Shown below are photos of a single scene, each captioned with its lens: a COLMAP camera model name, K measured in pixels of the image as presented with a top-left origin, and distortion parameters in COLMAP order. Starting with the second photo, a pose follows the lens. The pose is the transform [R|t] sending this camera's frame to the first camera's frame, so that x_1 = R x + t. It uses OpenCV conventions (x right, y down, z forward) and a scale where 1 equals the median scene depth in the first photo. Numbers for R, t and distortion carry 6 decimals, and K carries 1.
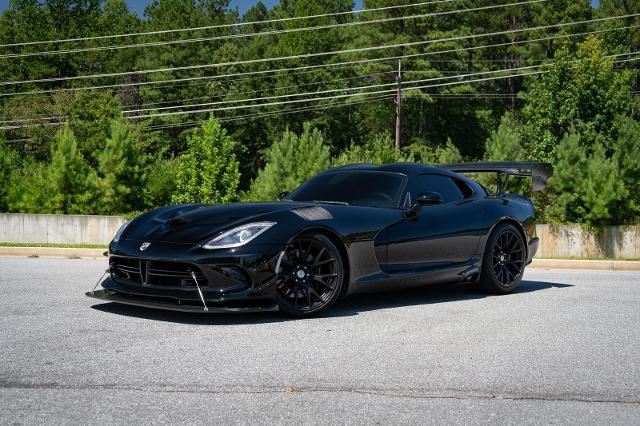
lens RADIAL K [[886.3, 0, 320.0], [0, 886.3, 213.0], [0, 0, 1]] dist [0.011155, 0.046002]
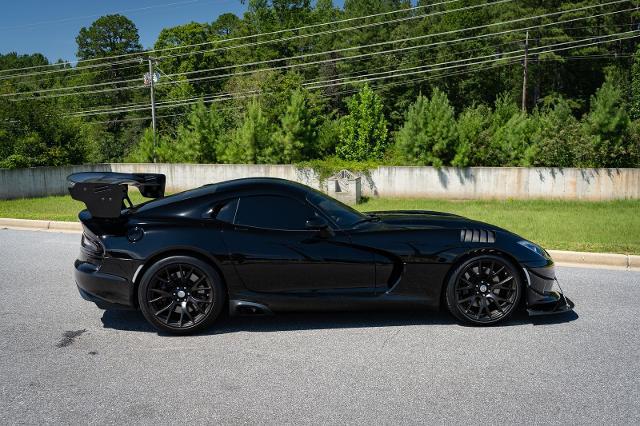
lens RADIAL K [[623.1, 0, 320.0], [0, 623.1, 213.0], [0, 0, 1]] dist [-0.001296, 0.002909]
pose [[0.964198, 0.010303, -0.264982, 0.057747], [0.017499, 0.994595, 0.102346, -0.018065], [0.264604, -0.103318, 0.958807, 0.091632]]
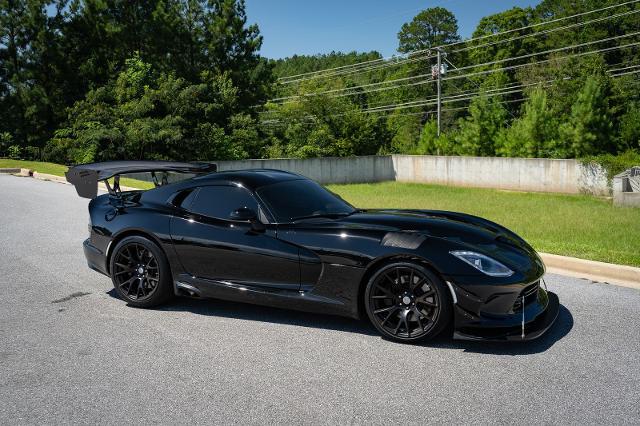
lens RADIAL K [[638.4, 0, 320.0], [0, 638.4, 213.0], [0, 0, 1]] dist [0.006263, 0.016464]
pose [[0.708964, 0.066336, -0.702118, 0.124419], [0.010597, 0.994452, 0.104656, -0.017154], [0.705165, -0.081638, 0.704327, 0.129259]]
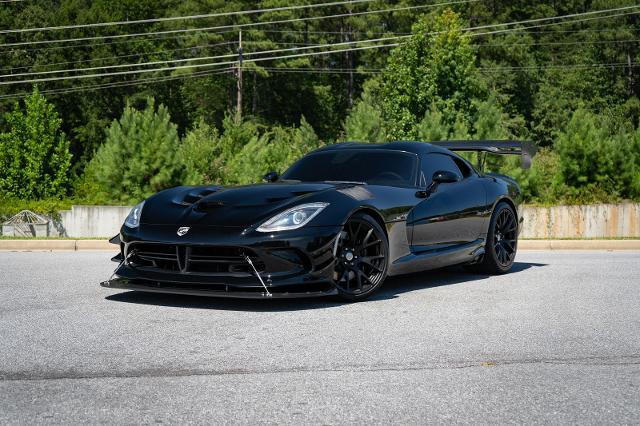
lens RADIAL K [[976.8, 0, 320.3], [0, 976.8, 203.2], [0, 0, 1]] dist [0.023329, 0.109349]
pose [[0.980264, -0.014203, 0.197183, -0.040400], [0.013166, 0.999892, 0.006572, 0.000543], [-0.197255, -0.003846, 0.980345, -0.005577]]
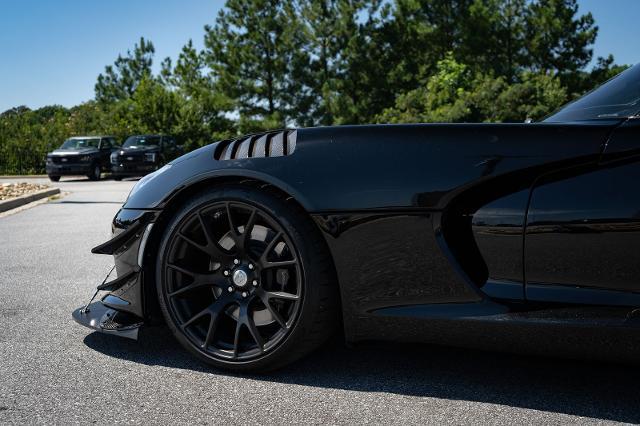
lens RADIAL K [[685.3, 0, 320.0], [0, 685.3, 213.0], [0, 0, 1]] dist [0.003470, 0.025432]
pose [[0.348684, 0.047089, -0.936057, 0.052546], [0.007676, 0.998560, 0.053093, 0.002550], [0.937209, -0.025698, 0.347821, 0.142358]]
